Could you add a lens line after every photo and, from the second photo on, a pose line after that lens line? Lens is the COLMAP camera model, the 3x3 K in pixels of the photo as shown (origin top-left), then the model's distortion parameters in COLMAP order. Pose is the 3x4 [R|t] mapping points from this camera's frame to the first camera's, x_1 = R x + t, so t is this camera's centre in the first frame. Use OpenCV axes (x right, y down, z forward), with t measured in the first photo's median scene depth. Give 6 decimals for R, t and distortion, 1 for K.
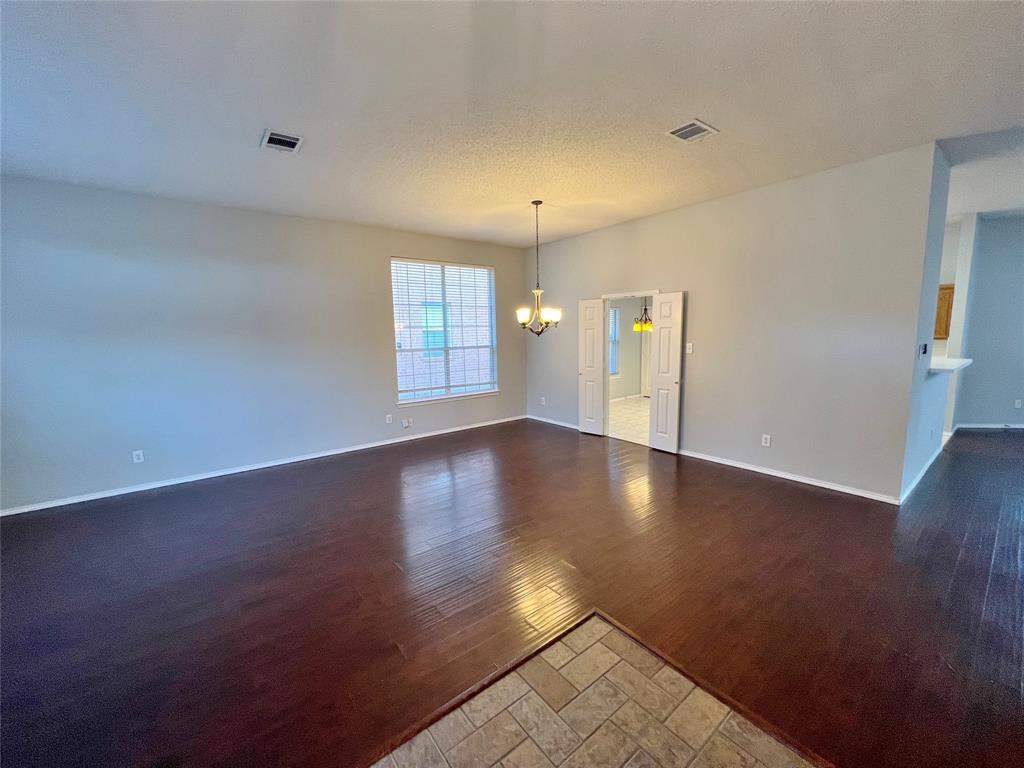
lens RADIAL K [[410.4, 0, 512.0], [0, 410.4, 384.0], [0, 0, 1]] dist [0.000292, -0.000009]
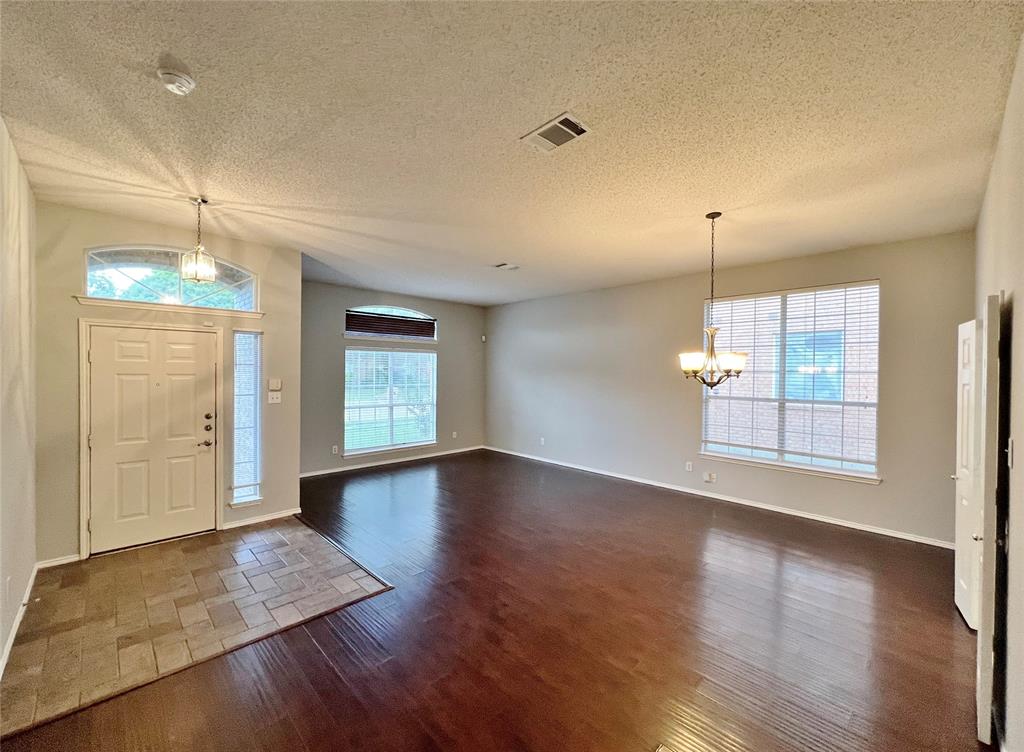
lens RADIAL K [[424.4, 0, 512.0], [0, 424.4, 376.0], [0, 0, 1]] dist [-0.000552, -0.000071]
pose [[0.112997, 0.032521, -0.993063, 0.607182], [-0.143852, 0.989469, 0.016035, -0.077000], [0.983127, 0.141042, 0.116485, 0.431298]]
